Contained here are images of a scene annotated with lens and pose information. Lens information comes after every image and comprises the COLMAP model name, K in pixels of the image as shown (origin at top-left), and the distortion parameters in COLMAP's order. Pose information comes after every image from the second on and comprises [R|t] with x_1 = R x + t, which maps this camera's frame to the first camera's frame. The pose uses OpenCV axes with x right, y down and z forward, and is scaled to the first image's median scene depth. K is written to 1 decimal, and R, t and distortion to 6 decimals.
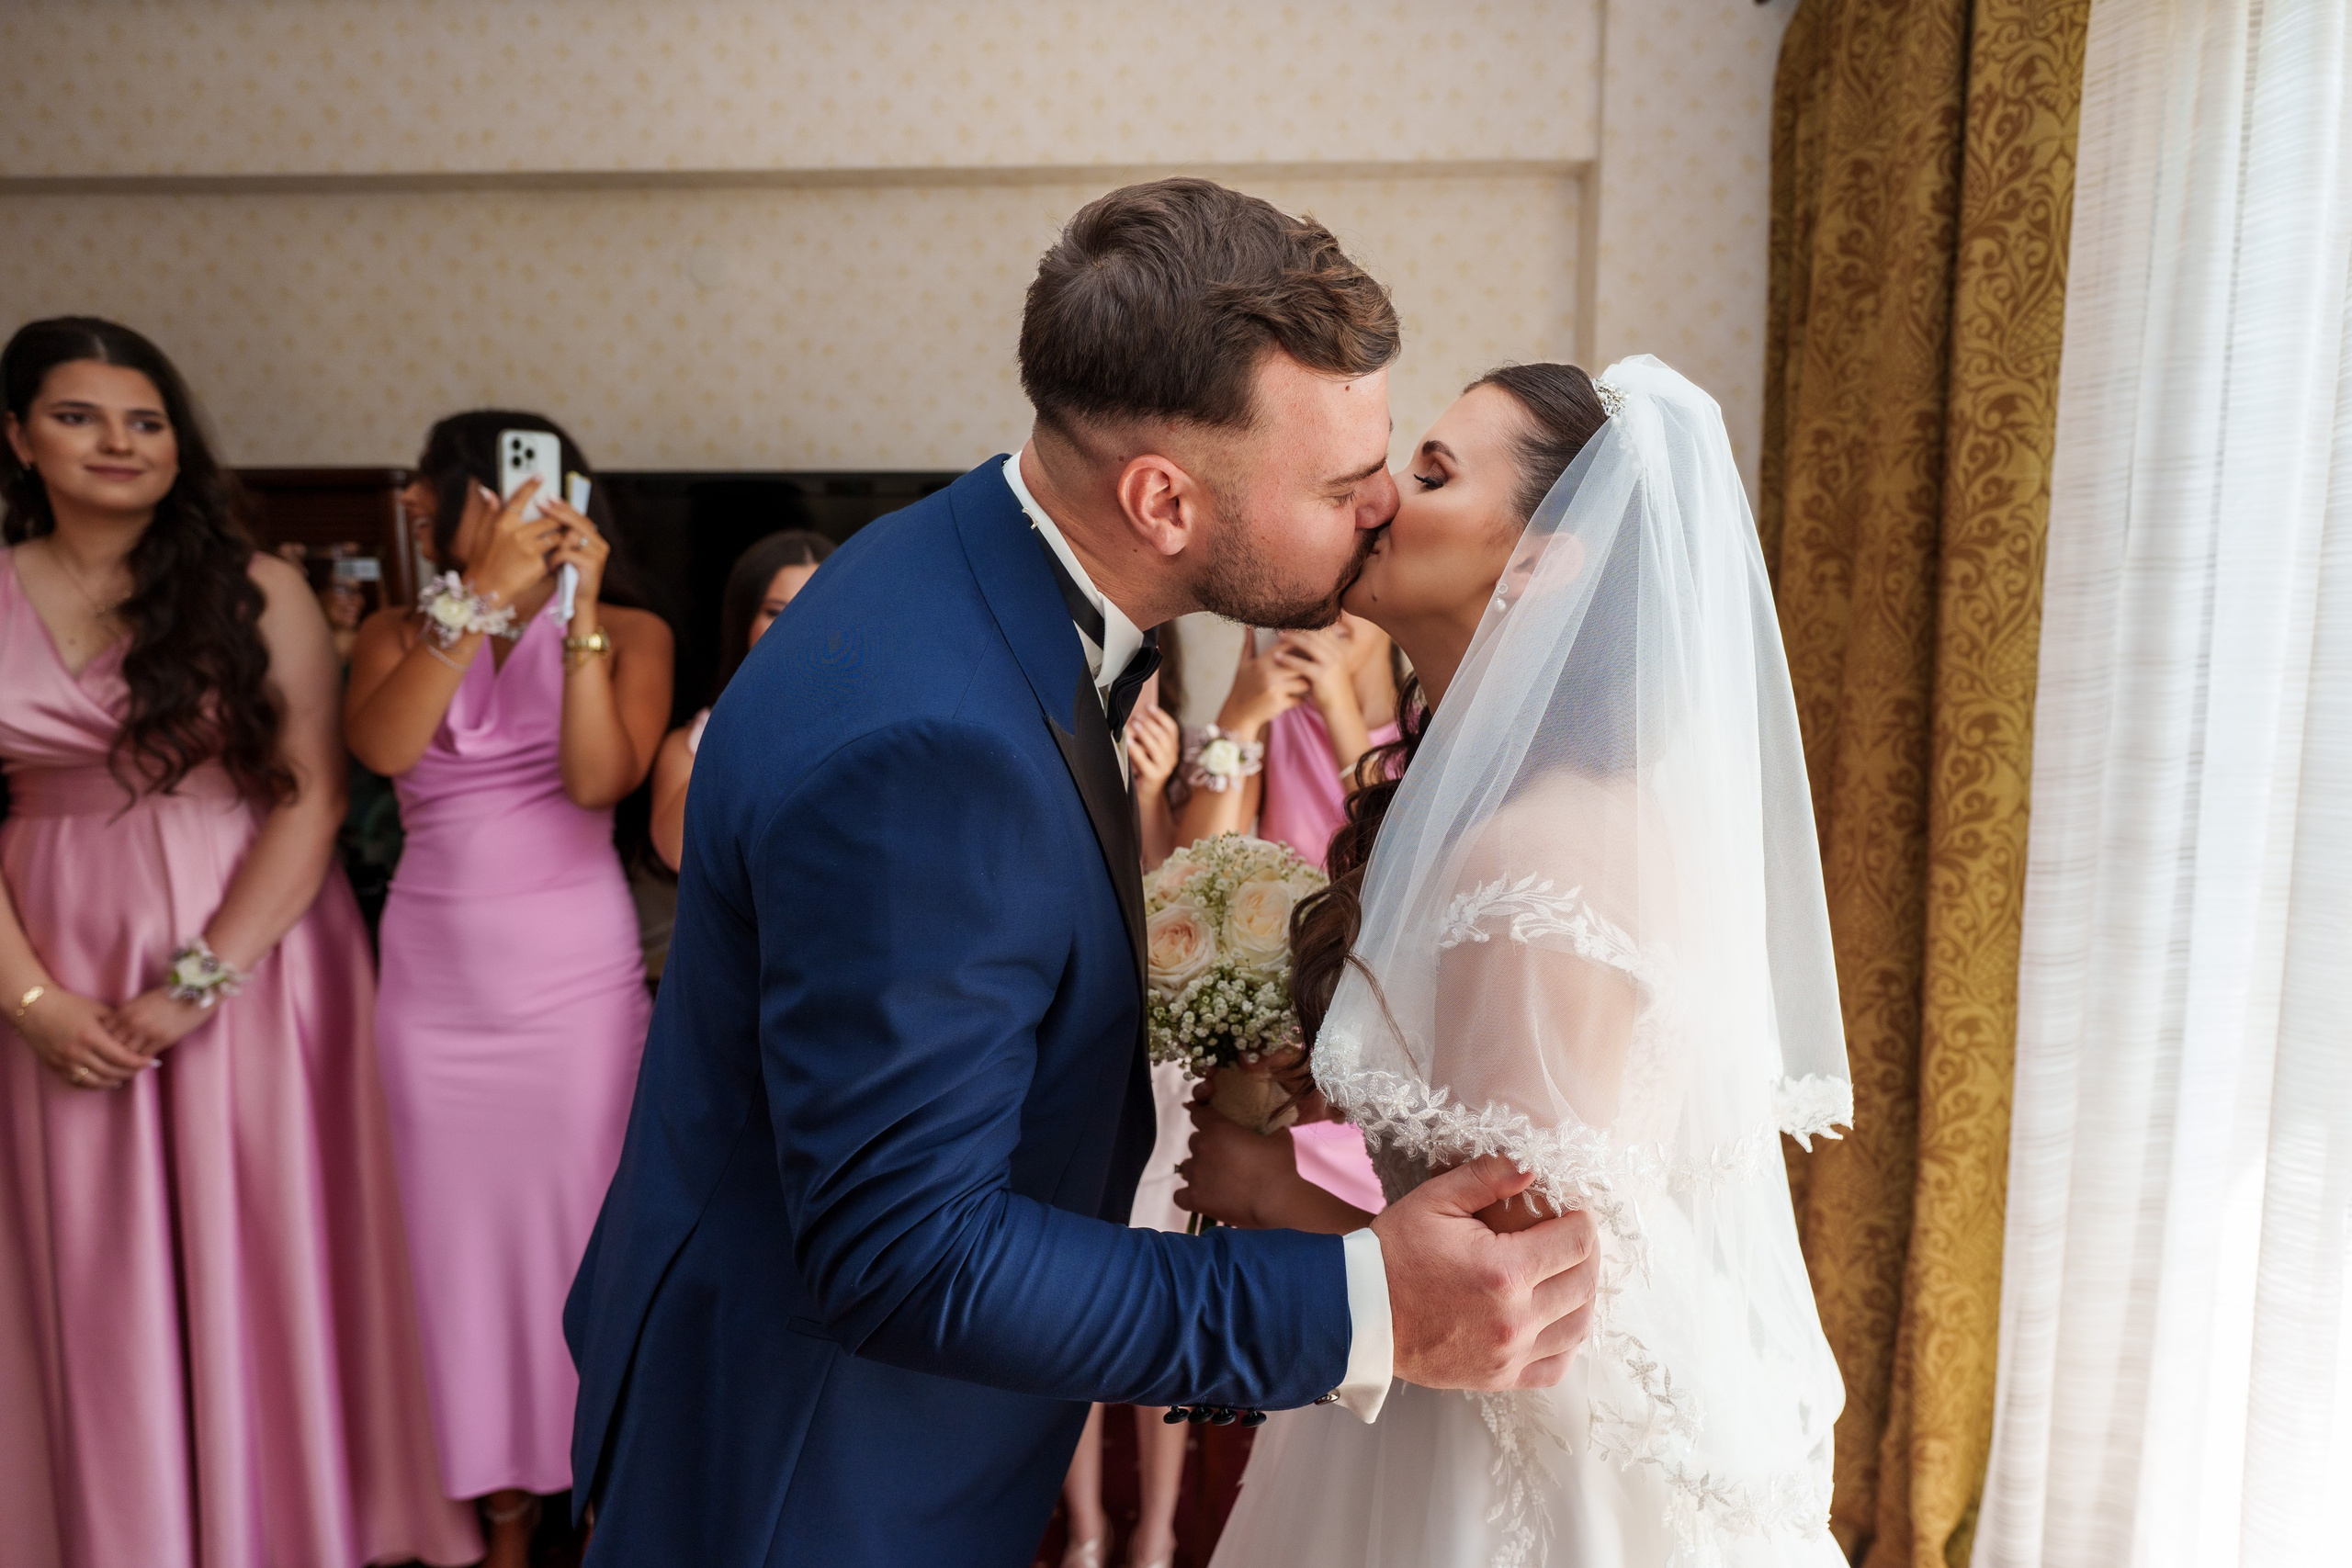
lens RADIAL K [[1382.3, 0, 1204.9], [0, 1382.3, 784.6], [0, 0, 1]] dist [0.002875, 0.000566]
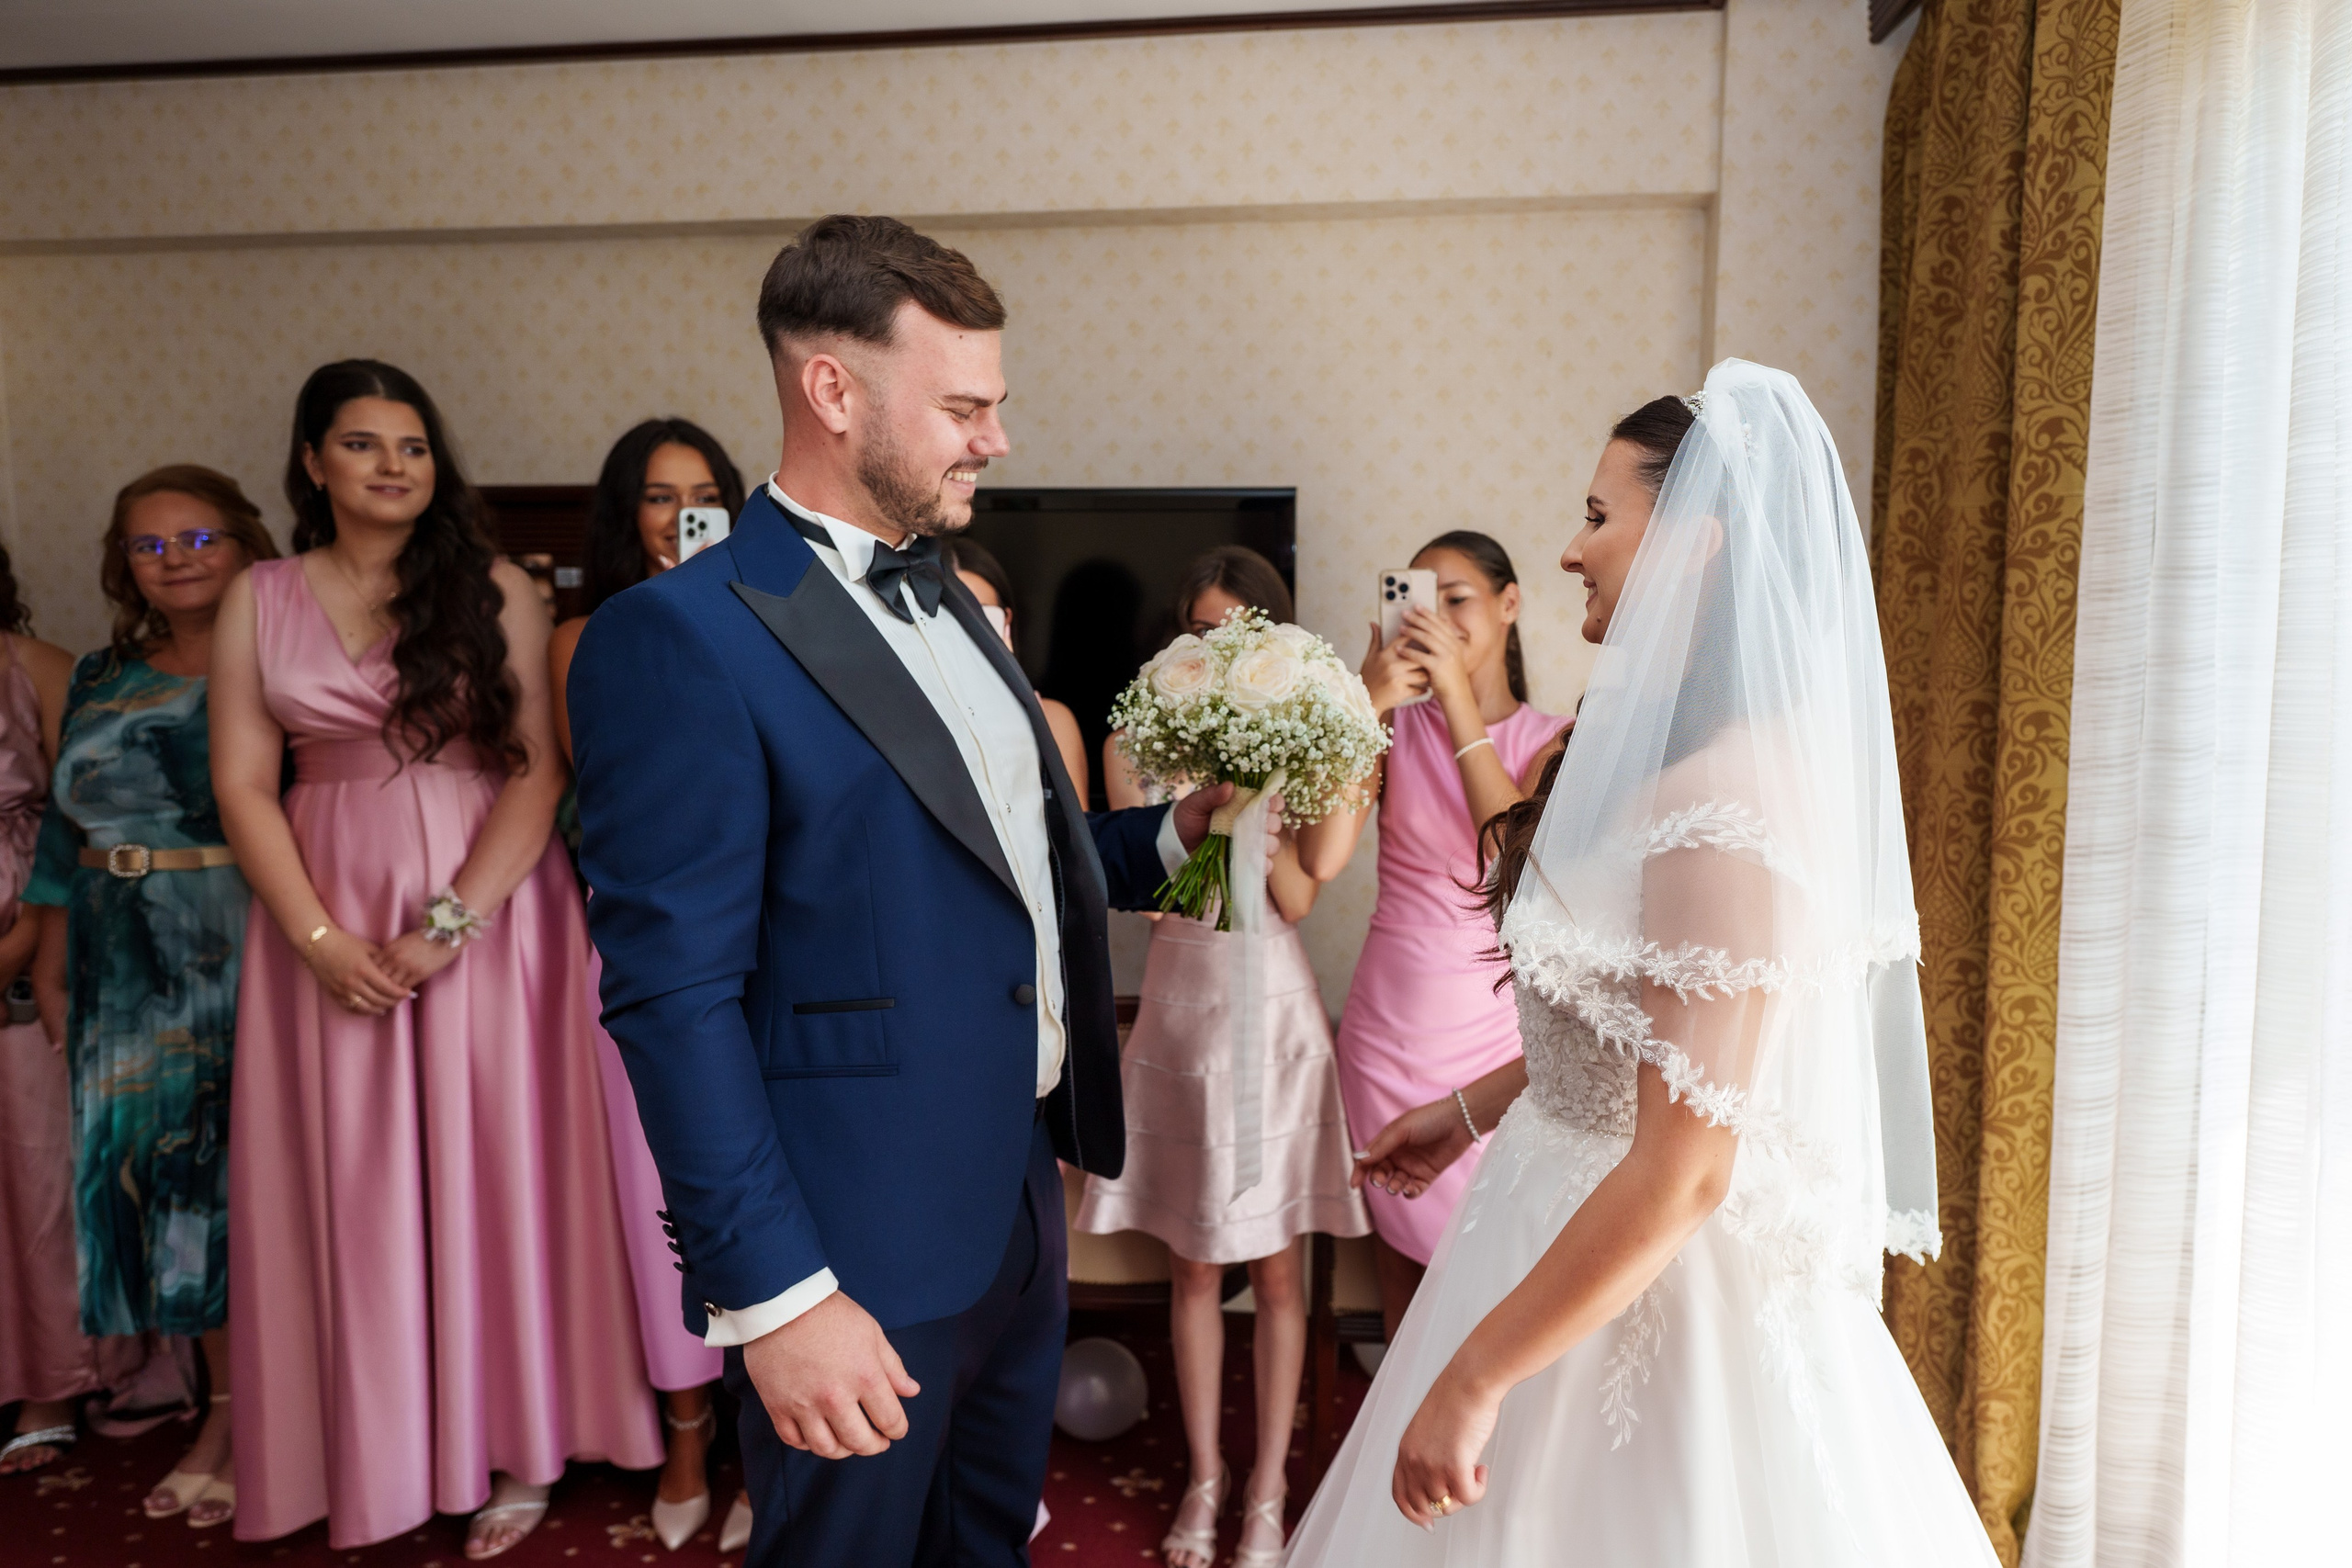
lens RADIAL K [[1520.3, 0, 1255.9], [0, 1520.3, 792.2], [0, 0, 1]] dist [0.002583, 0.001351]
pose [[0.995435, 0.018086, -0.093717, 0.062177], [-0.020353, 0.999521, -0.023295, 0.045431], [0.093251, 0.025096, 0.995326, -0.208249]]
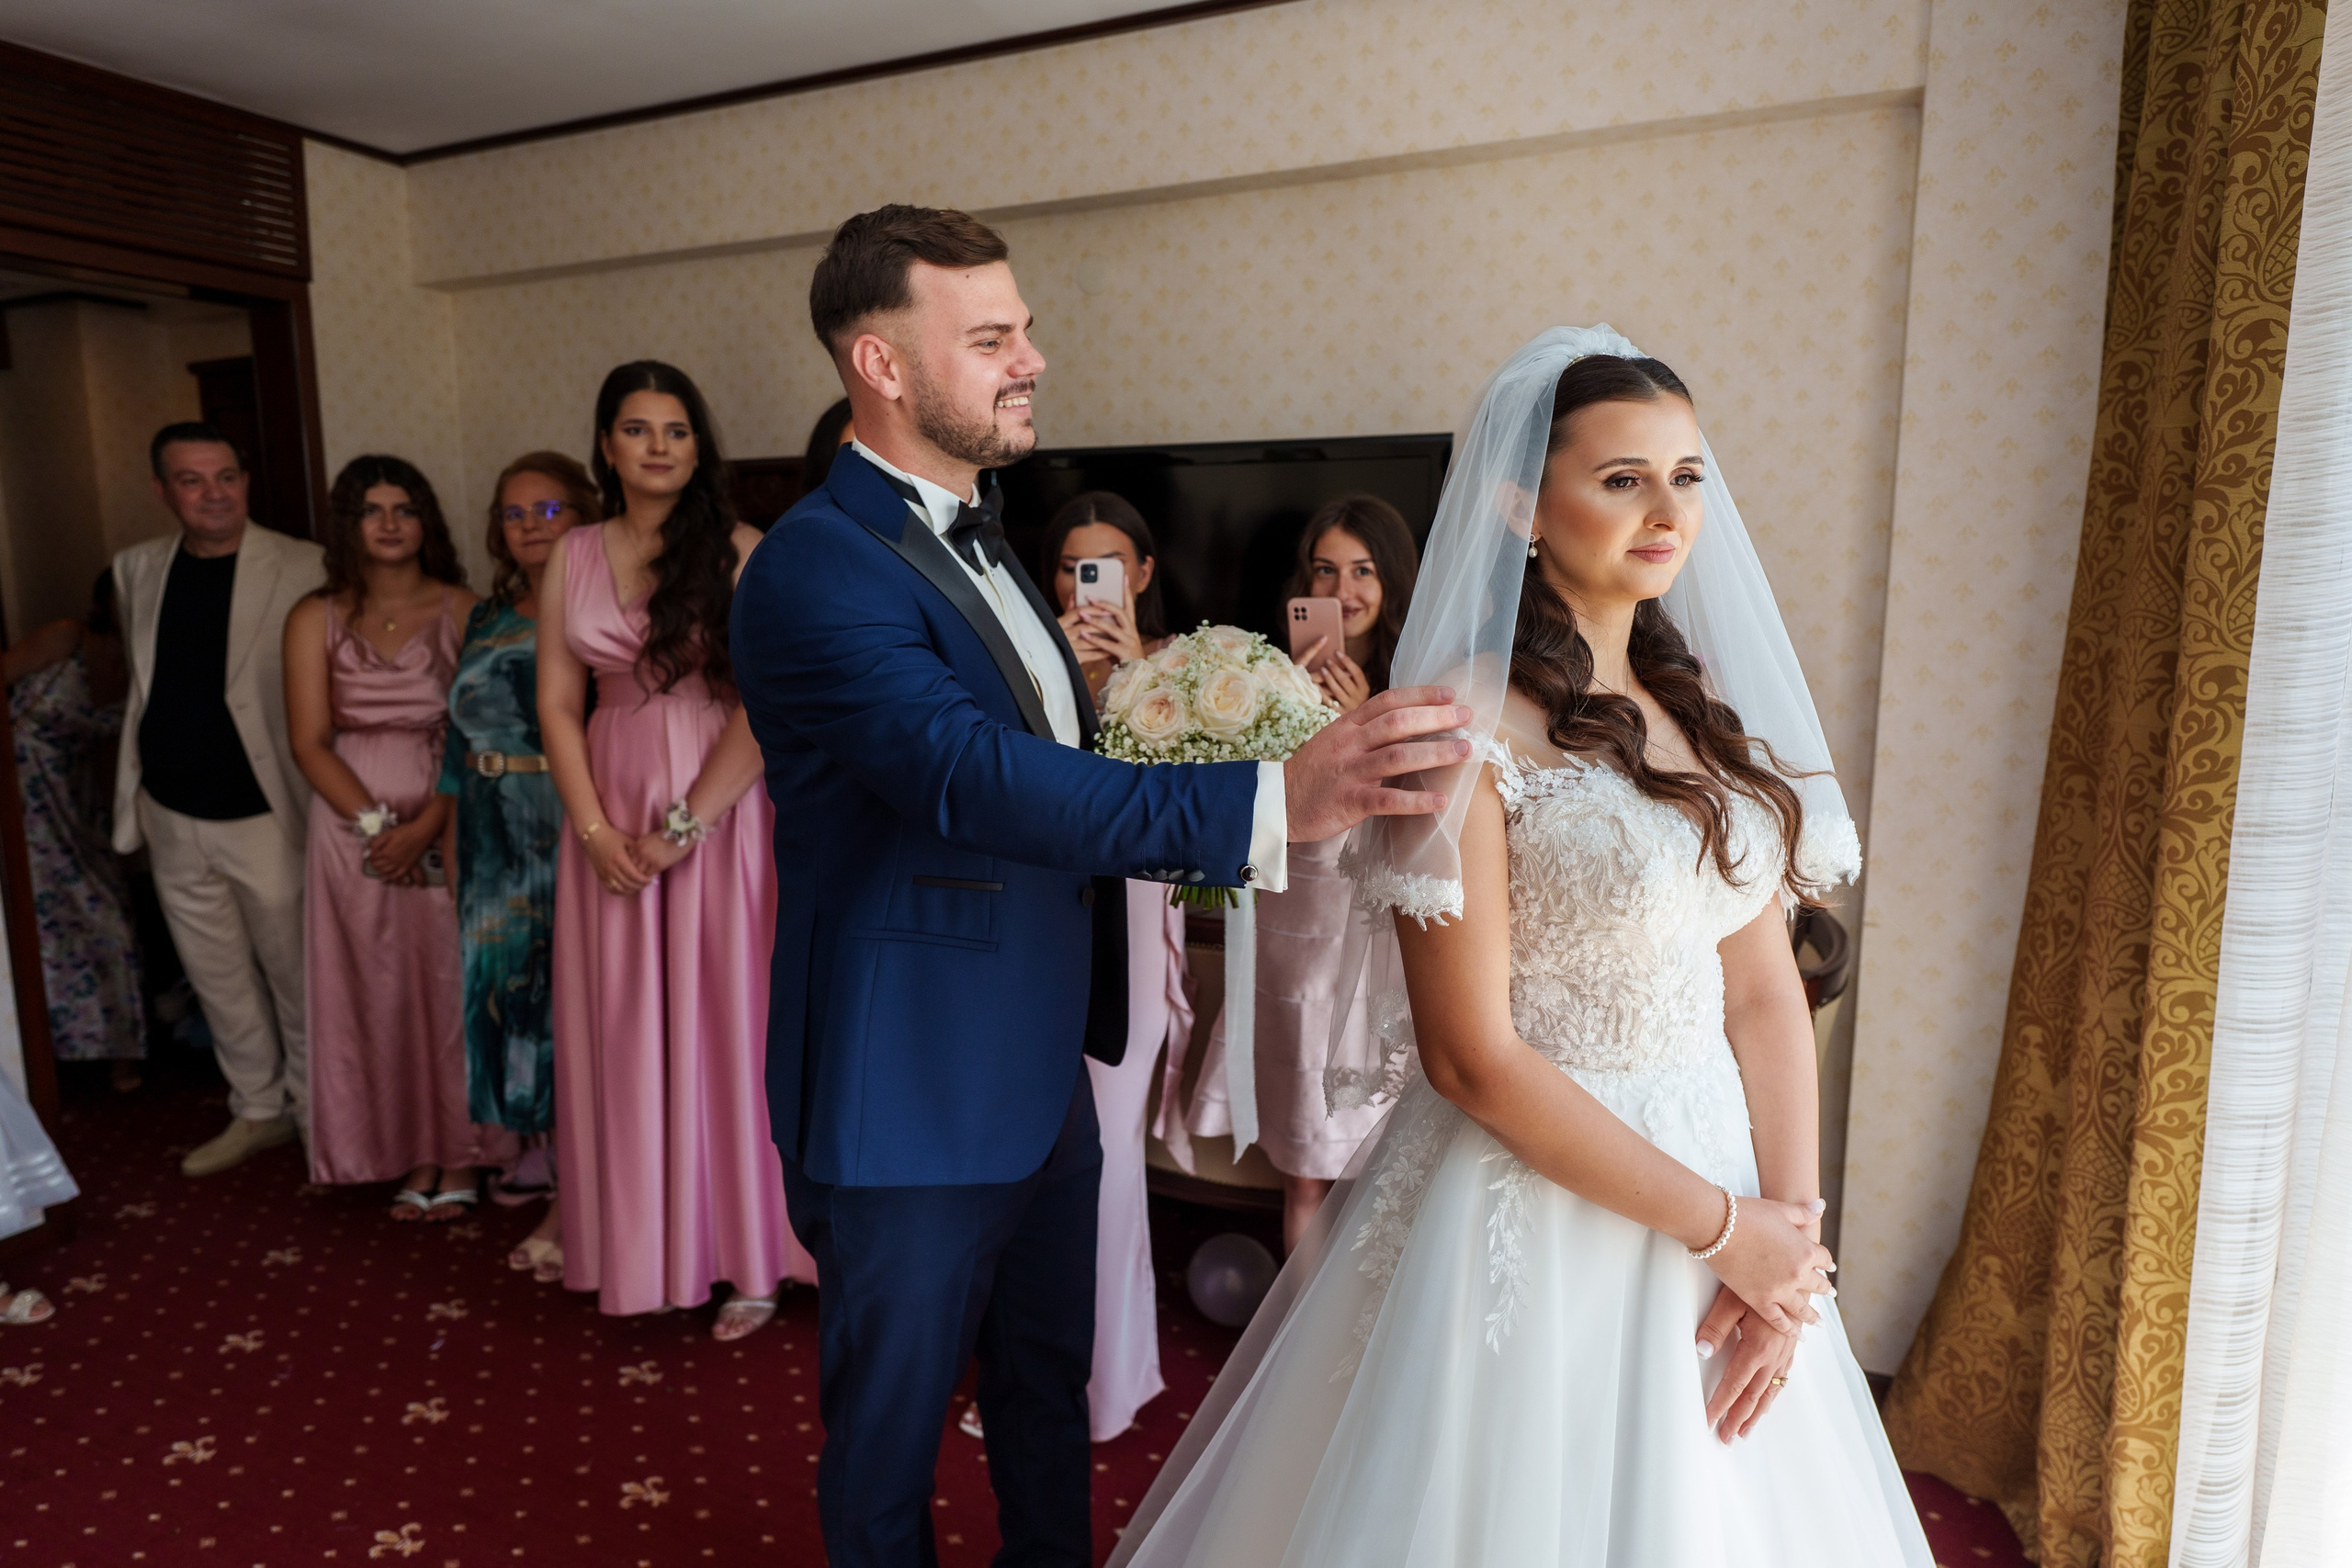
lens RADIAL K [[1434.0, 0, 1121.0], [0, 1434.0, 782.8], [0, 0, 1]] dist [0.001295, 0.001647]
pose [[0.912576, 0.058666, -0.404676, 0.251937], [-0.050737, 0.998252, 0.030301, 0.031160], [0.405746, -0.007120, 0.913958, -0.162838]]
